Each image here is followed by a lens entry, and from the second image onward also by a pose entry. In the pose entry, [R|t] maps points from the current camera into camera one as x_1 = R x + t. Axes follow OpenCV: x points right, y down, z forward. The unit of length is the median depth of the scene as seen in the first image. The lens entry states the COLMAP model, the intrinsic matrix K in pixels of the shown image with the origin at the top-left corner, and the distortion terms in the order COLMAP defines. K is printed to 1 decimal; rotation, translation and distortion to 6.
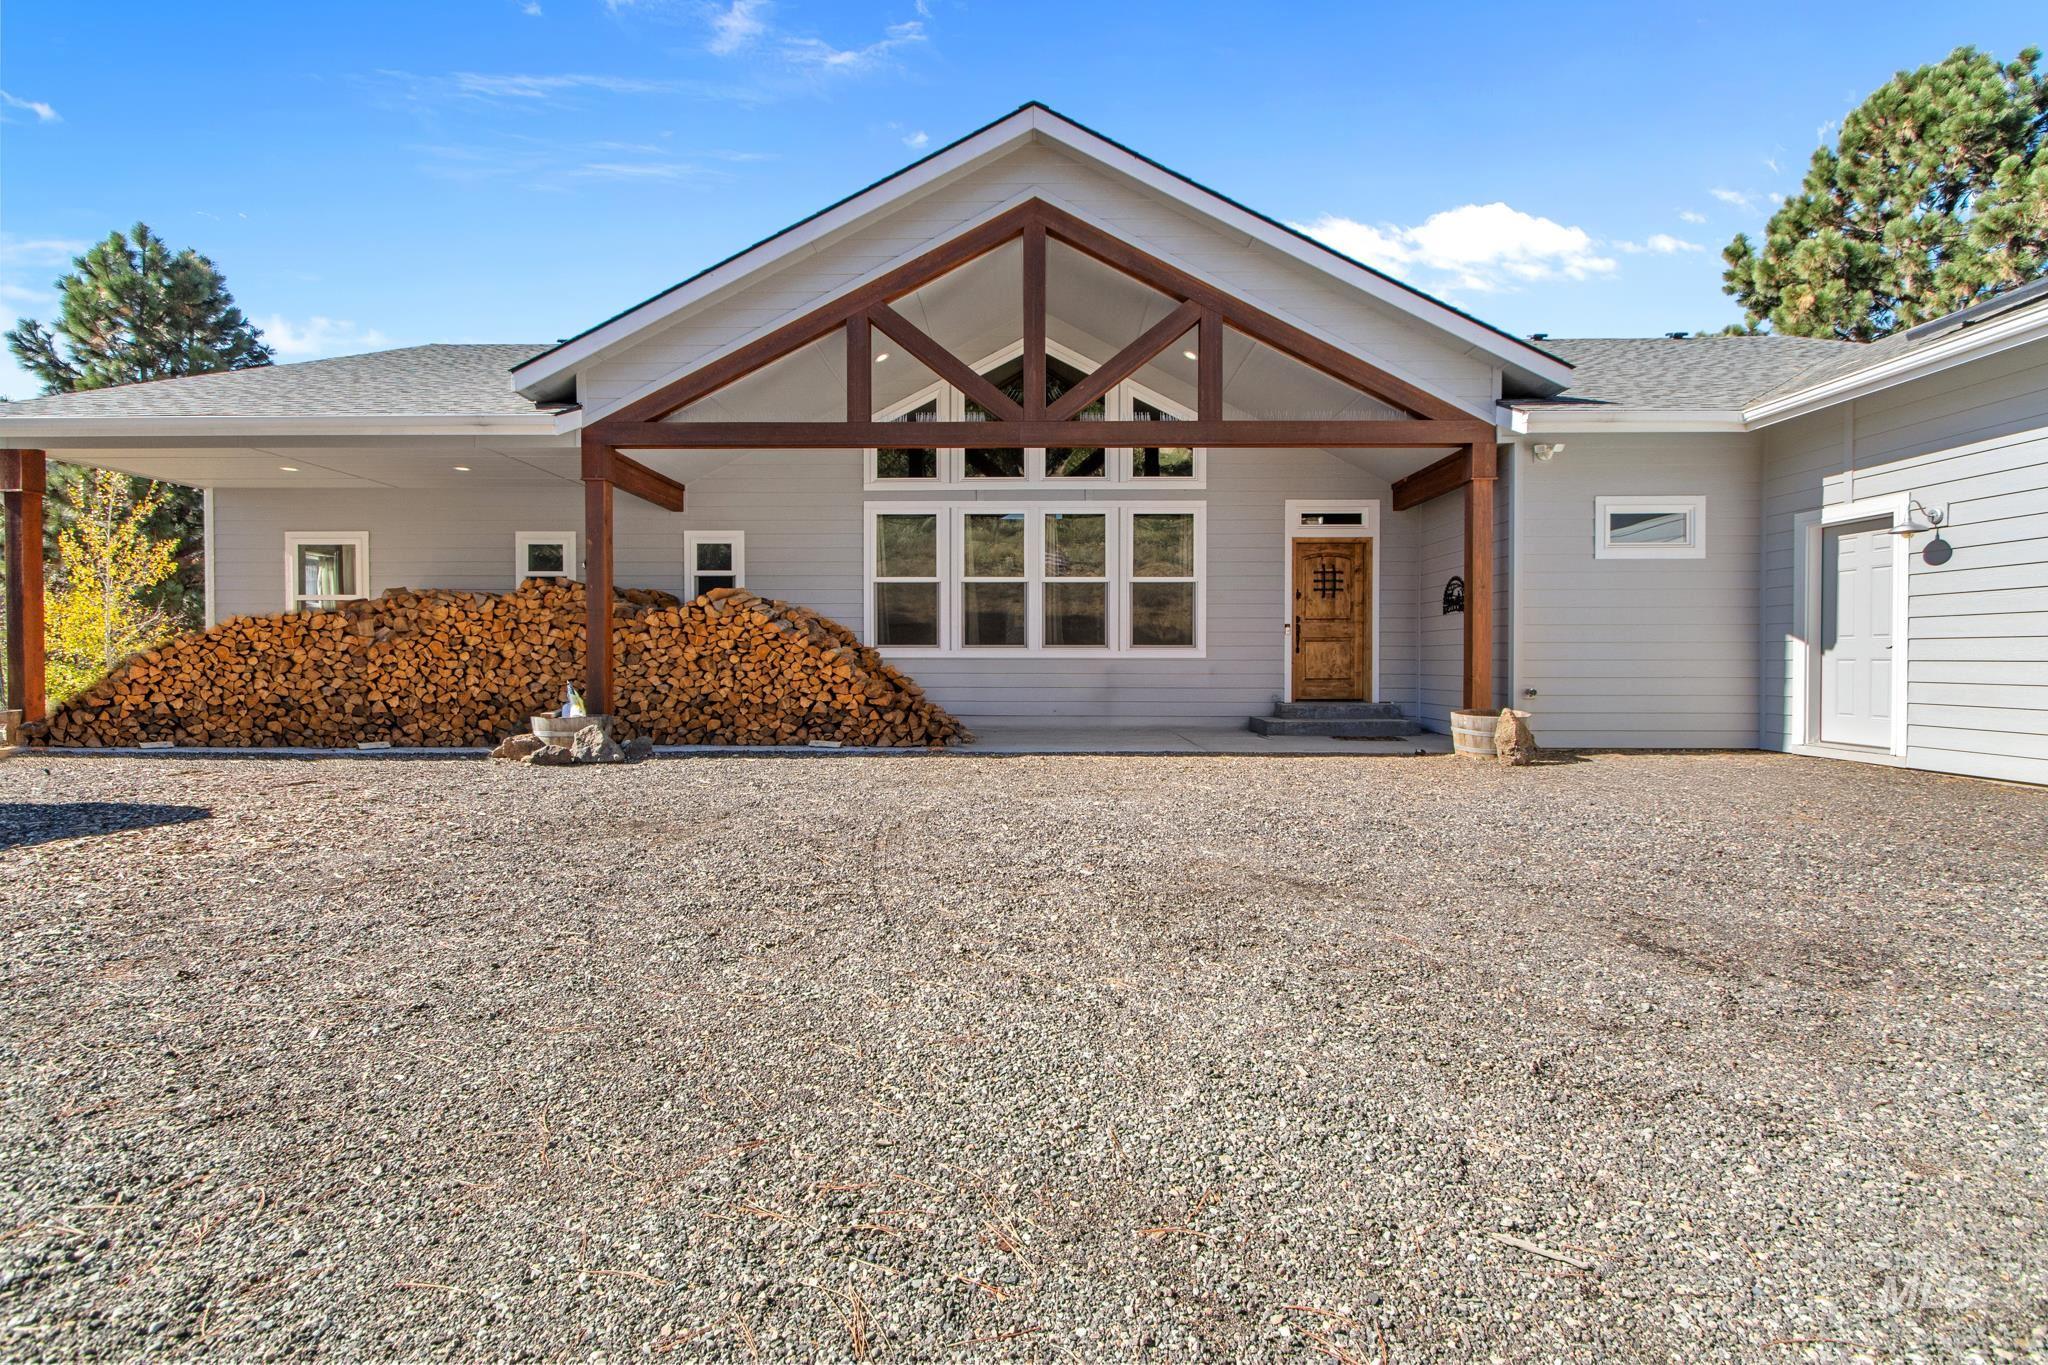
lens RADIAL K [[960.3, 0, 1023.6], [0, 960.3, 669.3], [0, 0, 1]] dist [0.010921, 0.000411]
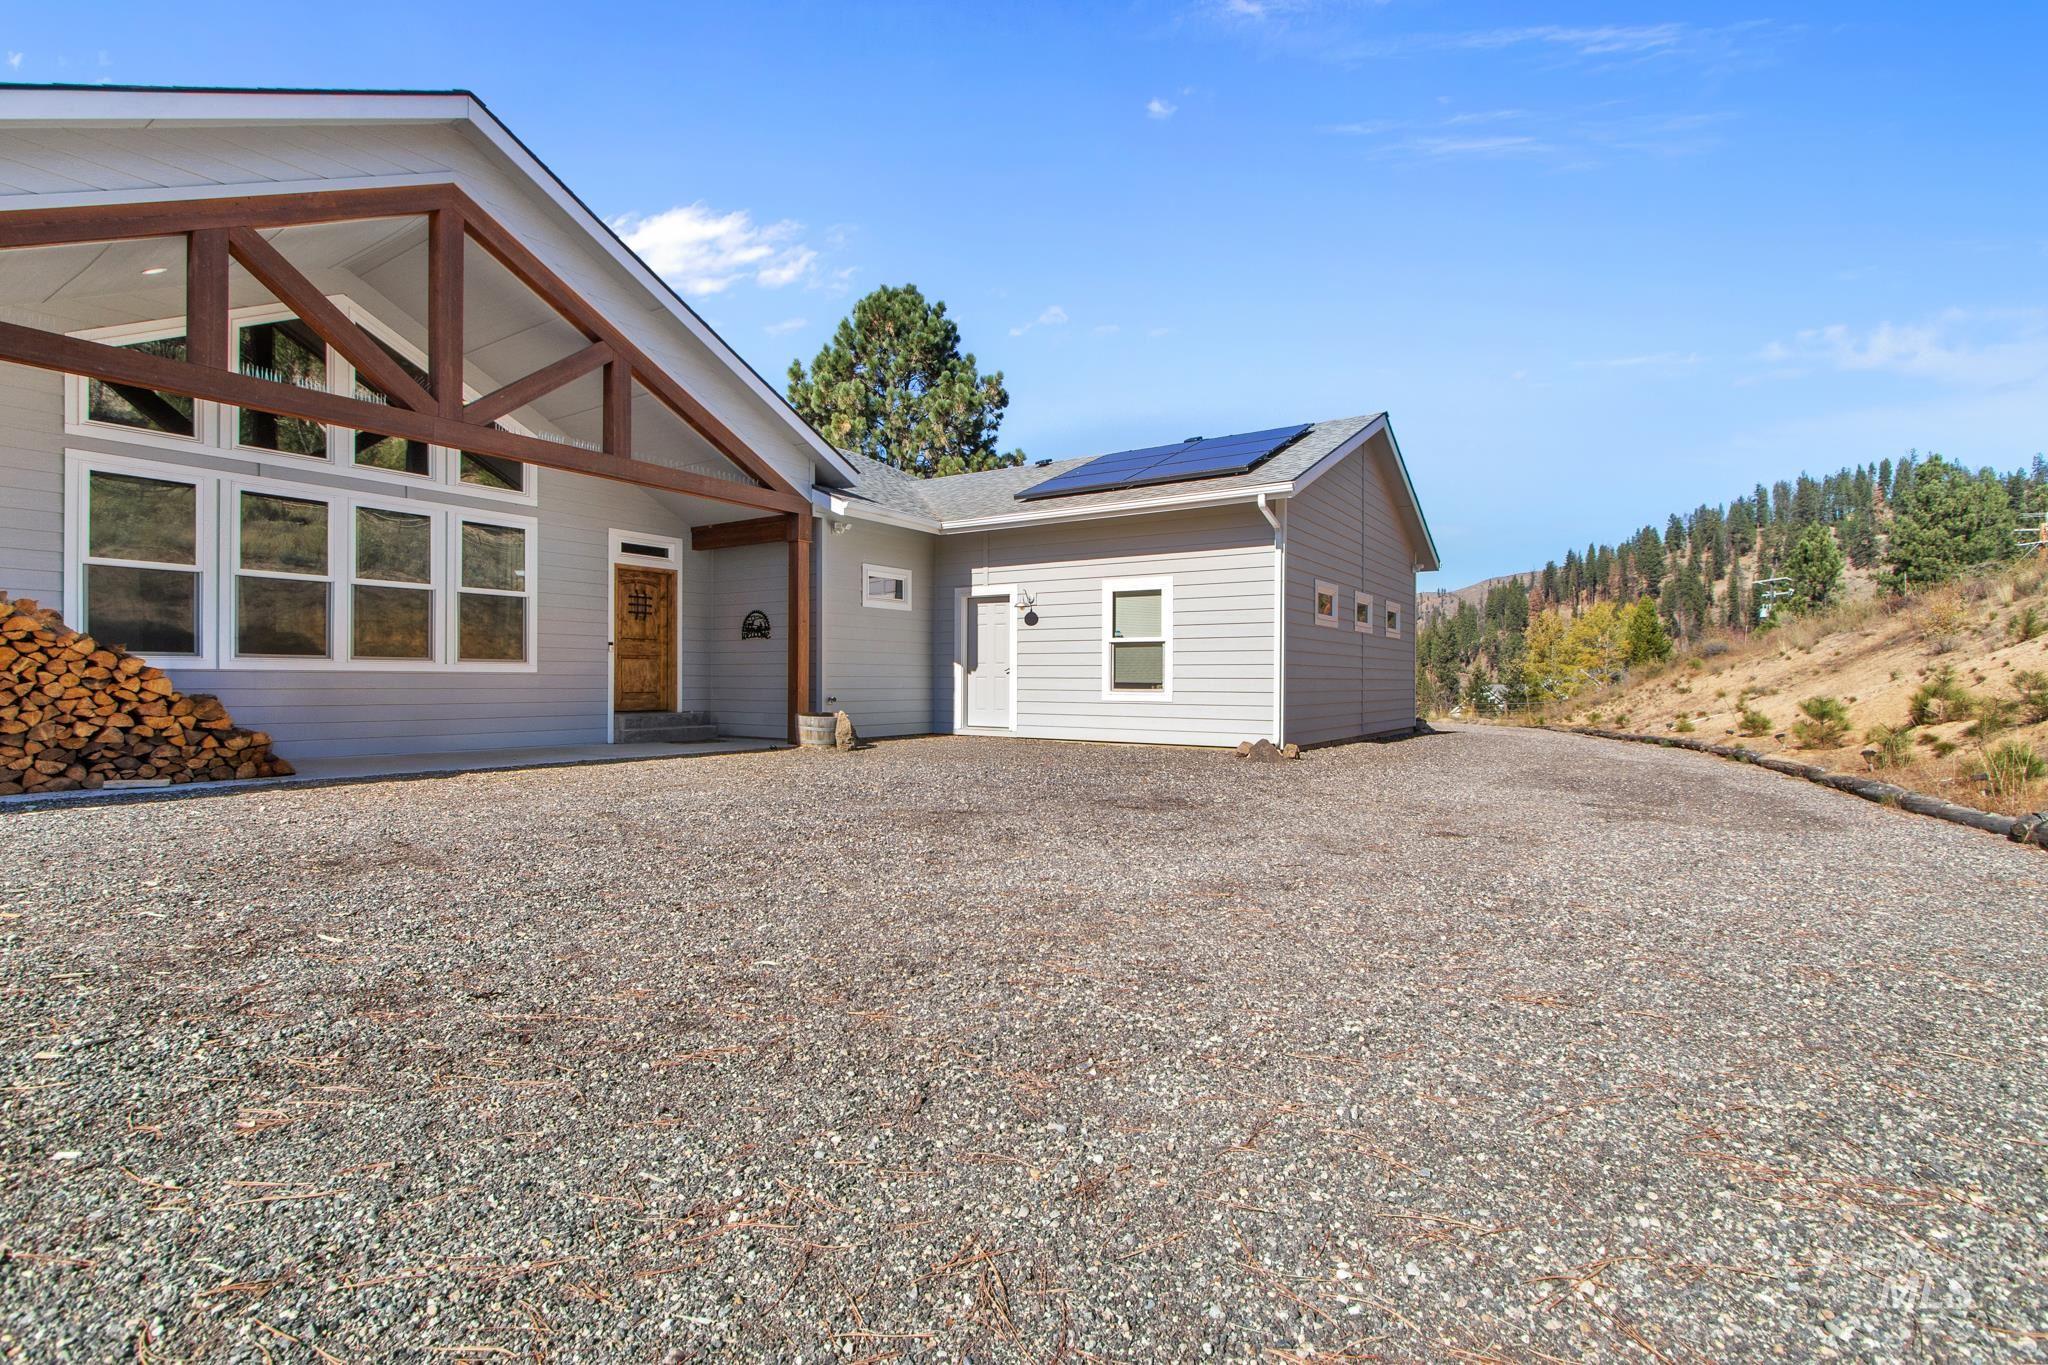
lens RADIAL K [[959.3, 0, 1020.4], [0, 959.3, 674.1], [0, 0, 1]] dist [0.037910, -0.013267]
pose [[0.551849, 0.007354, 0.833912, -0.382493], [0.003060, 0.999937, -0.010844, 0.002597], [-0.833939, 0.008536, 0.551791, 0.009509]]
